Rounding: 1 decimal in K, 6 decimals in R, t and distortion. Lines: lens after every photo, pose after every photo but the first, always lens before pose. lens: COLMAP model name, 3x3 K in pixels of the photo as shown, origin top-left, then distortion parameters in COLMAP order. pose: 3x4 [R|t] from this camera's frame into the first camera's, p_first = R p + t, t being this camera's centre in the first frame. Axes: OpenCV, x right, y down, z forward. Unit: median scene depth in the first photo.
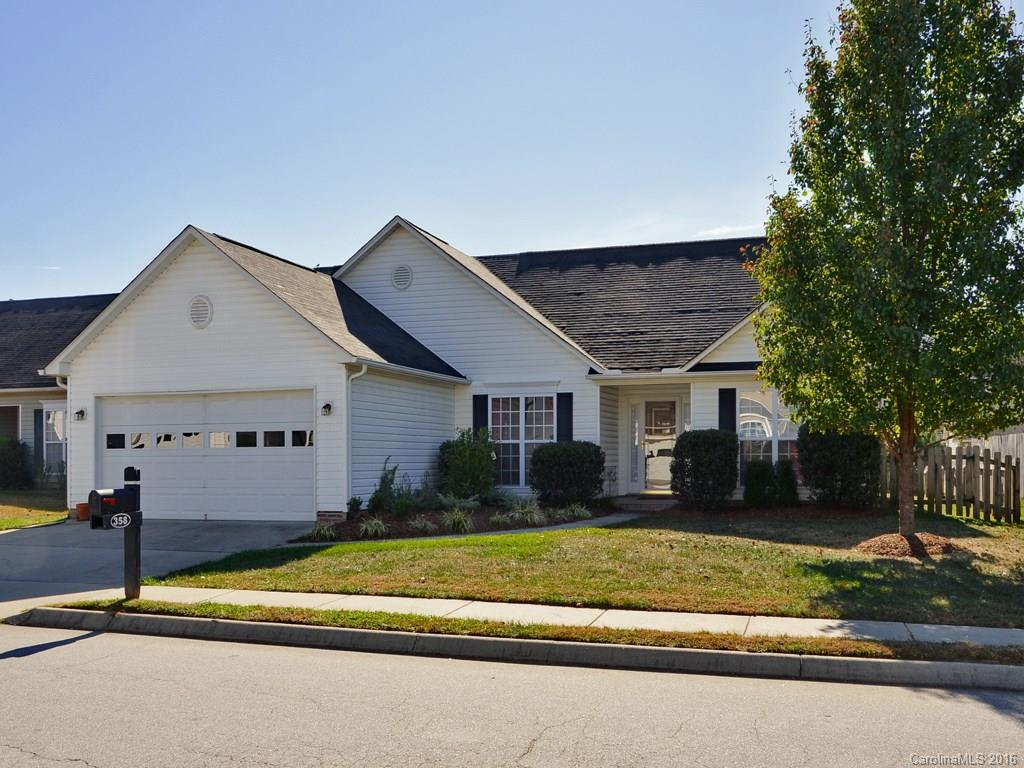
lens RADIAL K [[989.6, 0, 511.5], [0, 989.6, 367.4], [0, 0, 1]] dist [-0.691196, -0.000131]
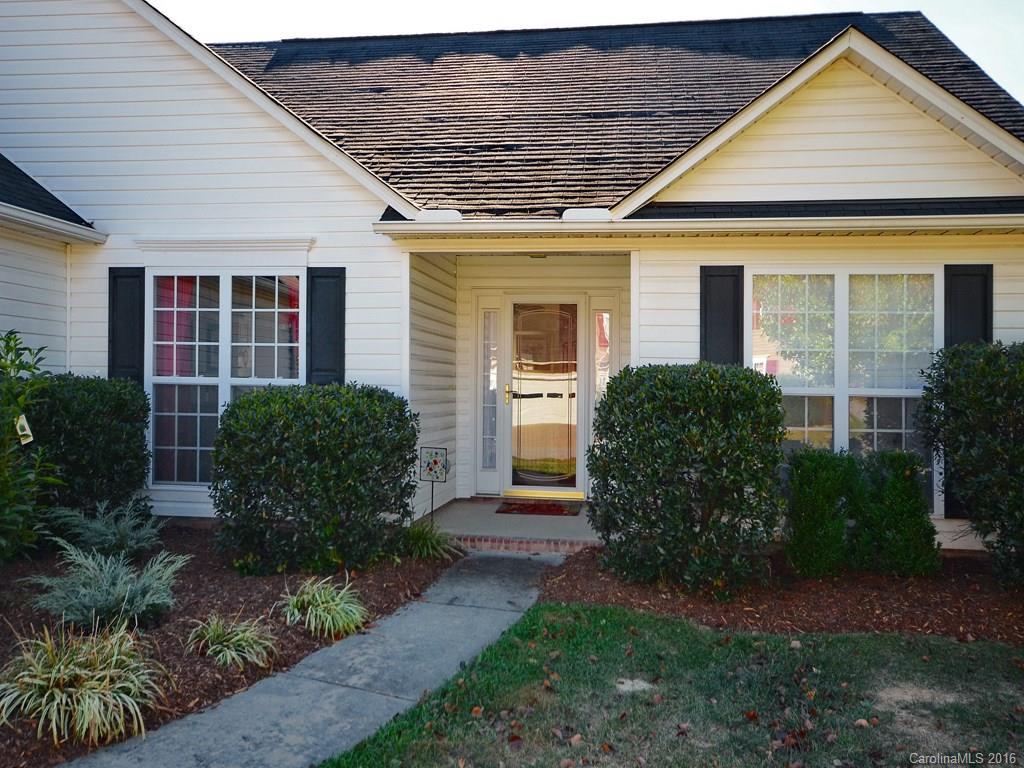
lens RADIAL K [[893.2, 0, 514.4], [0, 893.2, 408.1], [0, 0, 1]] dist [0.697668, 0.000756]
pose [[0.986233, 0.005914, 0.165254, 0.067588], [-0.024403, 0.993623, 0.110080, 0.039334], [-0.163549, -0.112598, 0.980089, 0.585342]]
